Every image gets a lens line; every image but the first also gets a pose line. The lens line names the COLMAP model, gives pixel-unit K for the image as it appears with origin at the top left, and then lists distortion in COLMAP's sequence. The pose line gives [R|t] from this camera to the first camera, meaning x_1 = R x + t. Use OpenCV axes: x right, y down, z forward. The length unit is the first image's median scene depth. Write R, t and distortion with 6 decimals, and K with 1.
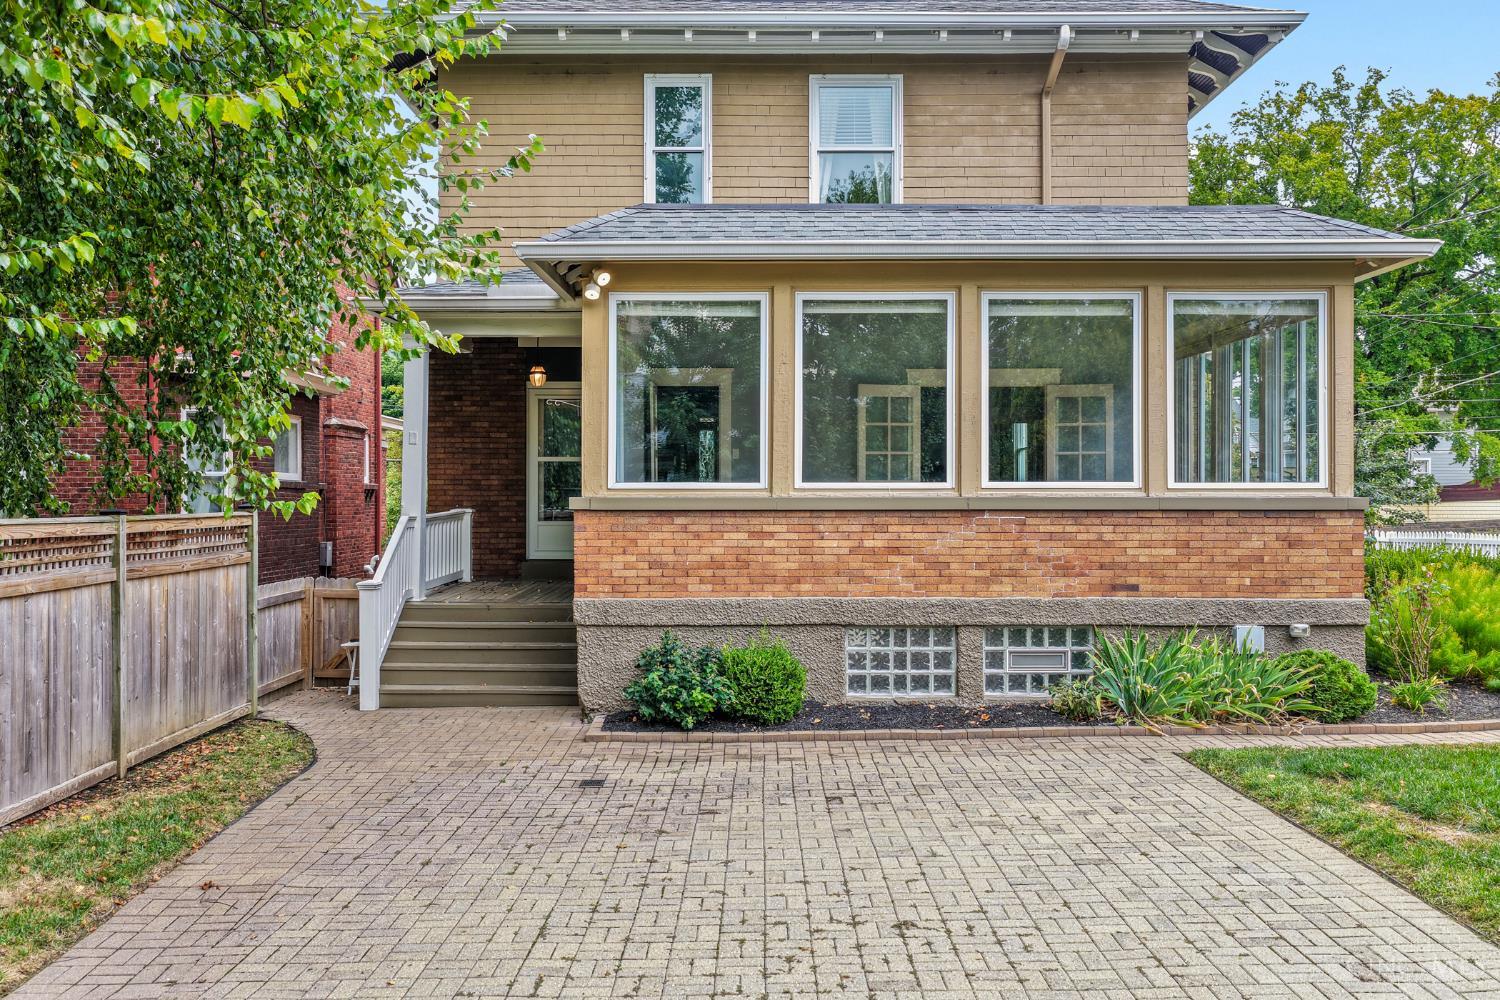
lens RADIAL K [[1248.7, 0, 750.0], [0, 1248.7, 500.0], [0, 0, 1]] dist [-0.002840, 0.011309]
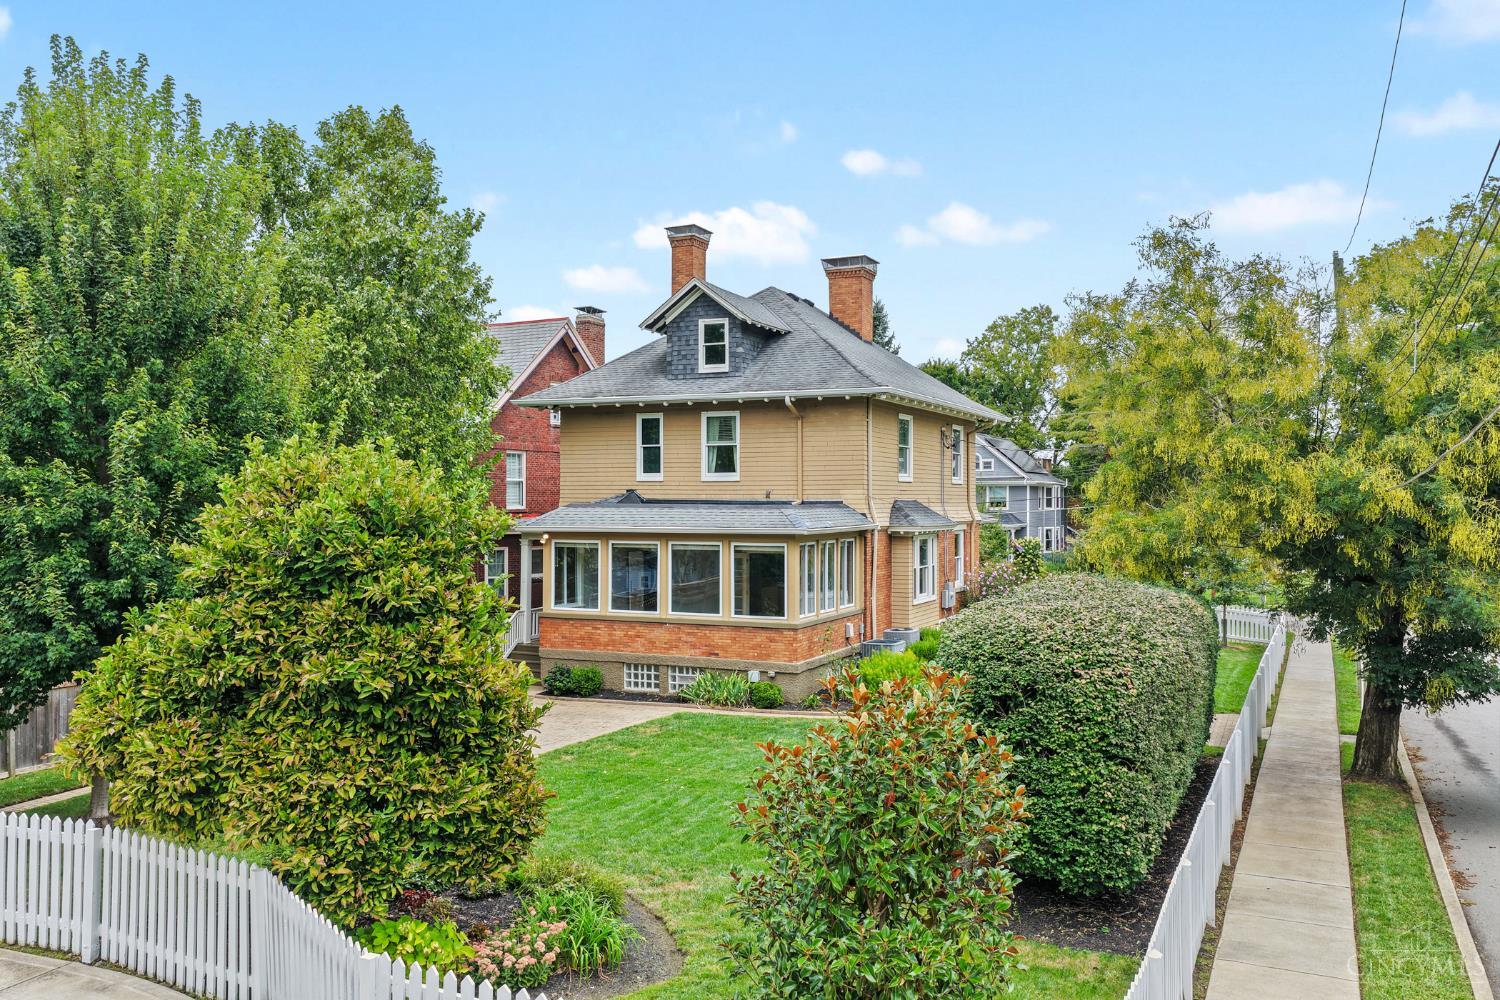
lens RADIAL K [[1248.7, 0, 750.0], [0, 1248.7, 500.0], [0, 0, 1]] dist [-0.002840, 0.011309]
pose [[0.911992, 0.001556, -0.410205, 1.449972], [-0.002562, 0.999995, -0.001903, -0.251462], [0.410199, 0.002787, 0.911992, -1.385140]]
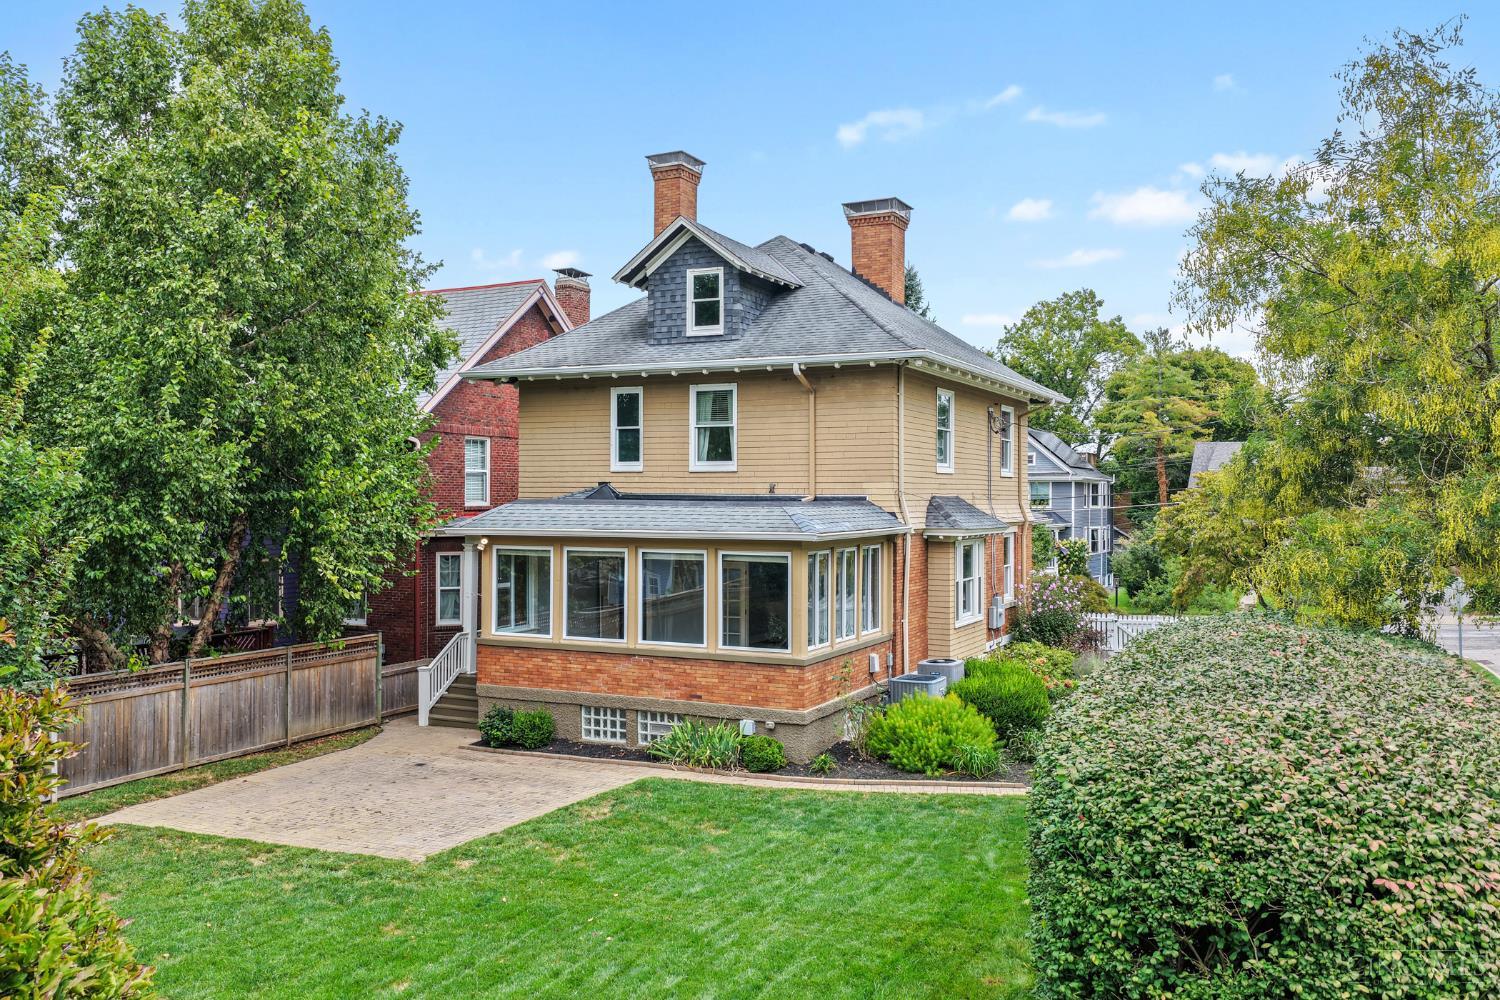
lens RADIAL K [[1248.7, 0, 750.0], [0, 1248.7, 500.0], [0, 0, 1]] dist [-0.002840, 0.011309]
pose [[0.902034, 0.004756, -0.431639, 1.245644], [-0.005065, 0.999987, 0.000435, -0.249294], [0.431635, 0.001794, 0.902046, -0.789242]]
